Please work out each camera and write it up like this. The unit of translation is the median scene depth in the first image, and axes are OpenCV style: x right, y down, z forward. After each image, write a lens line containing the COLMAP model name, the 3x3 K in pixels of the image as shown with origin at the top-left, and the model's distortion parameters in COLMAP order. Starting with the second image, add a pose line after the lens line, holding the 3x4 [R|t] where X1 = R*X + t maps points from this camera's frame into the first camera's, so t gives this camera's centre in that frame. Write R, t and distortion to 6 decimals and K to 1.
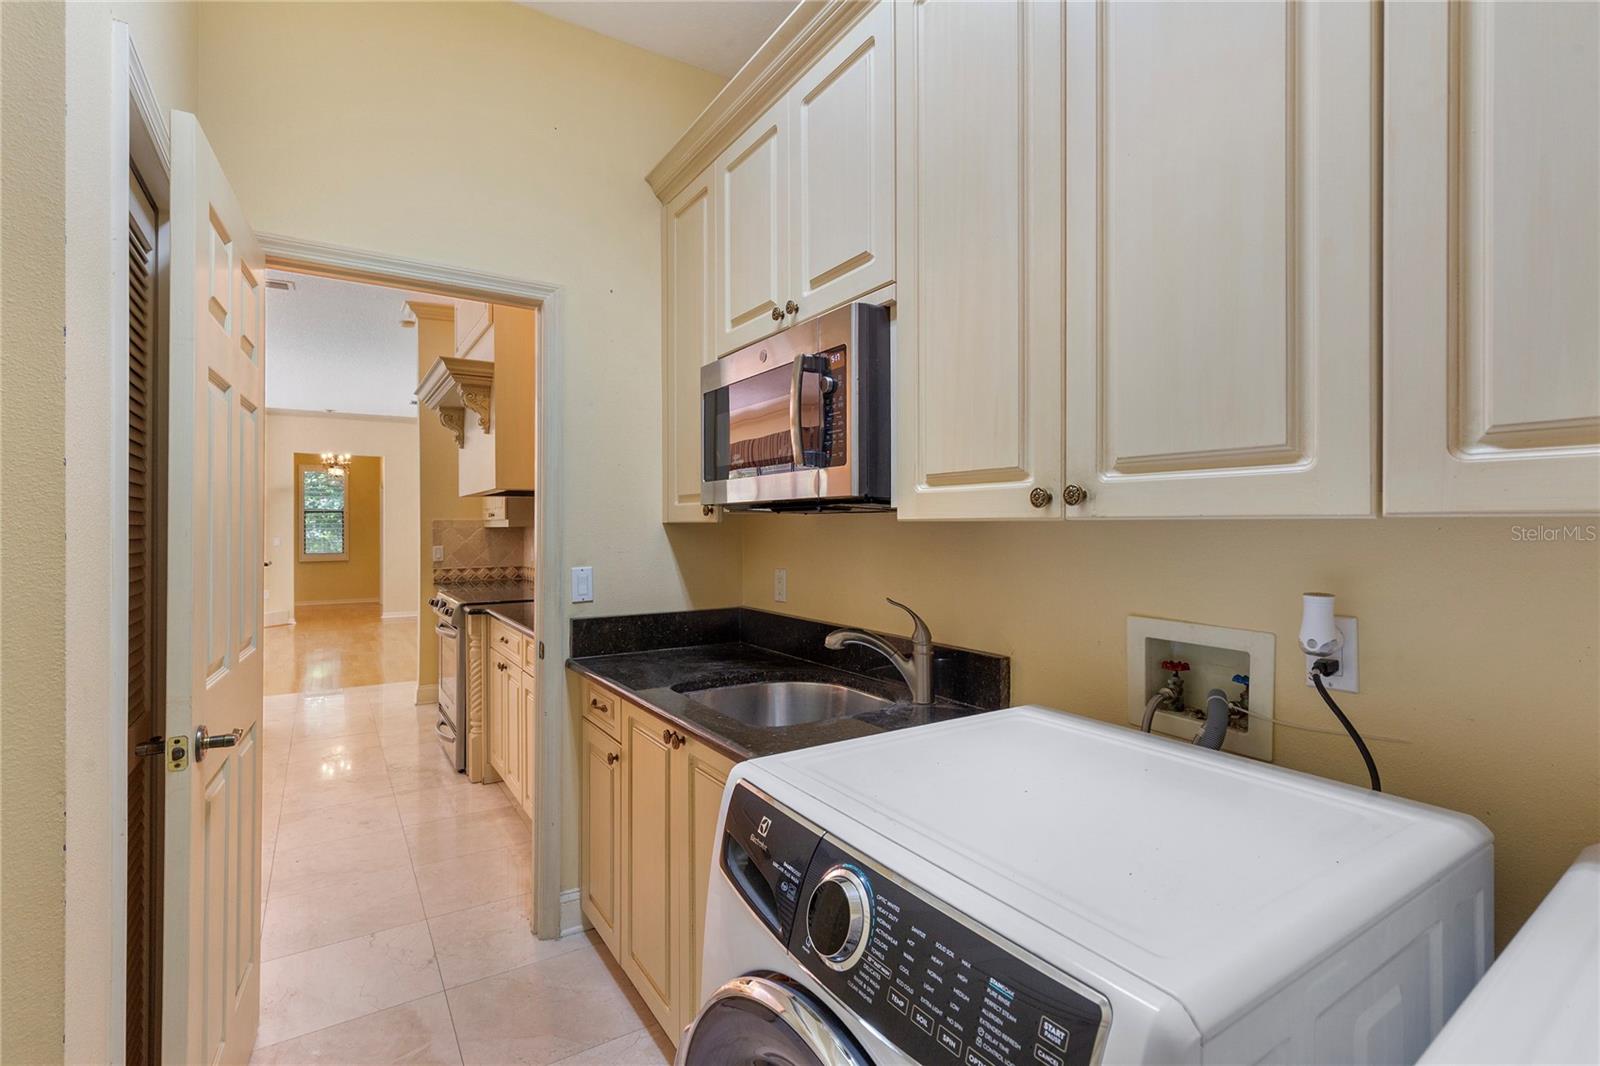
lens RADIAL K [[724.1, 0, 800.0], [0, 724.1, 533.0], [0, 0, 1]] dist [0.003760, 0.000156]
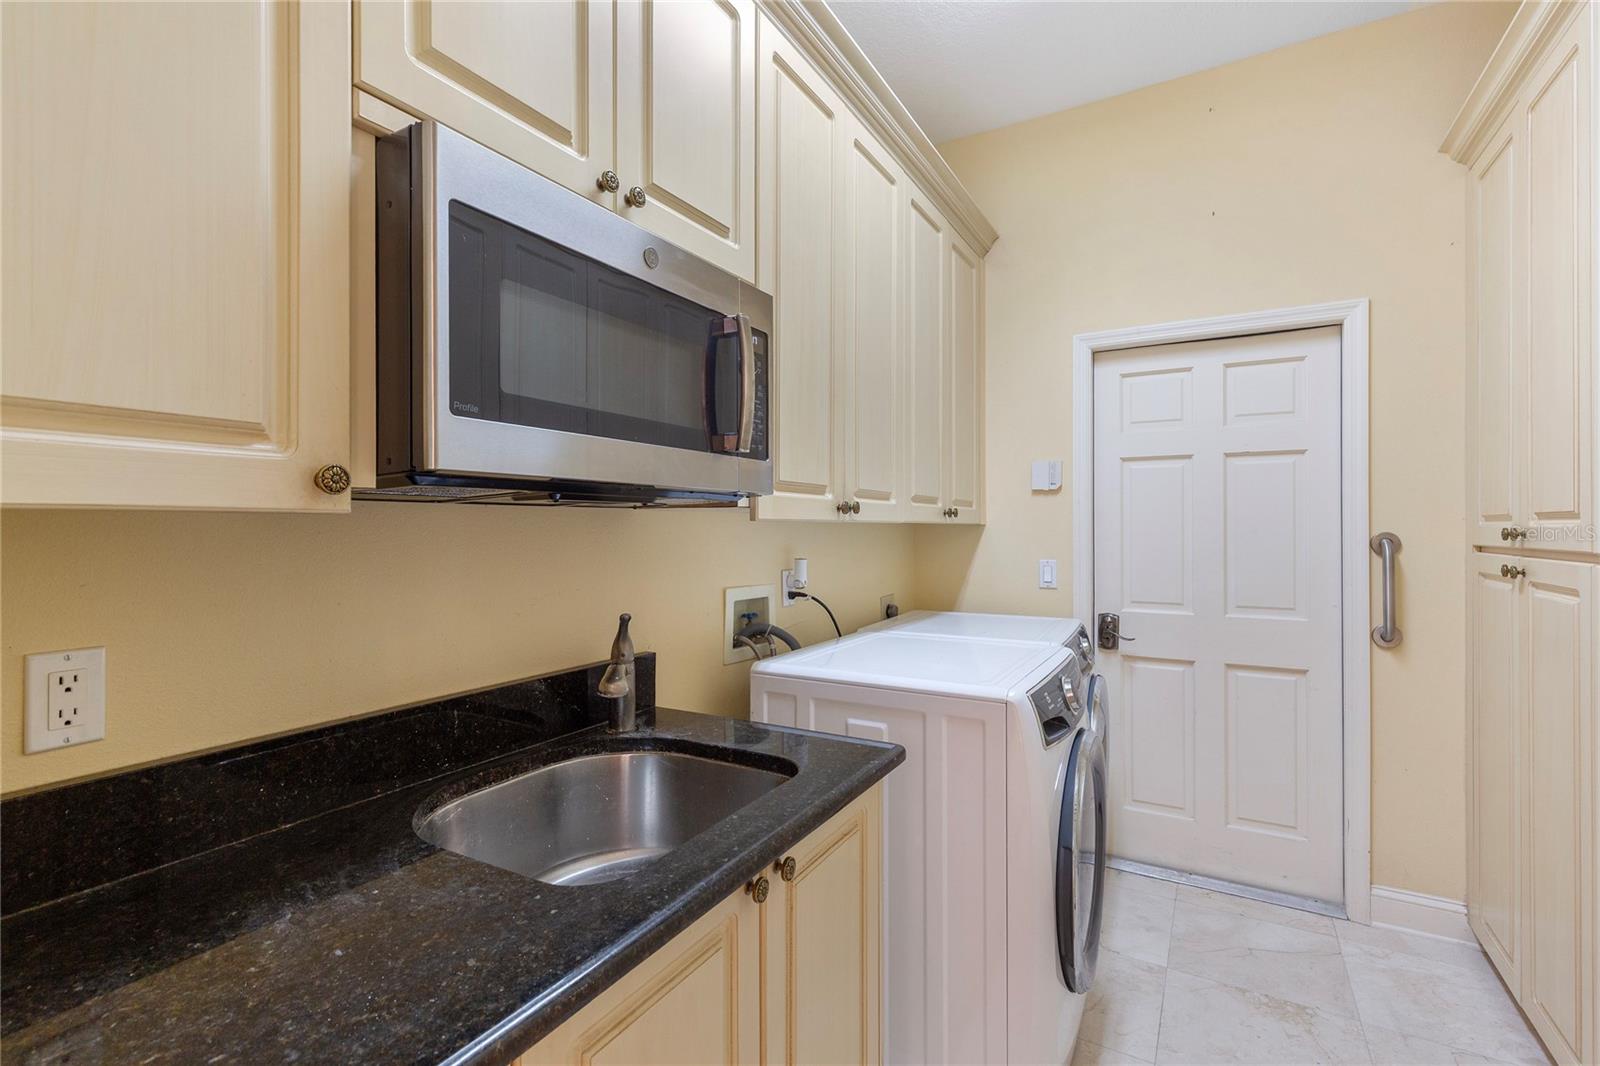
lens RADIAL K [[728.4, 0, 803.1], [0, 728.4, 506.2], [0, 0, 1]] dist [0.009160, 0.000215]
pose [[-0.459718, 0.018117, 0.887880, -0.895980], [0.001518, 0.999806, -0.019615, -0.018256], [-0.888064, -0.007669, -0.459656, 1.558147]]
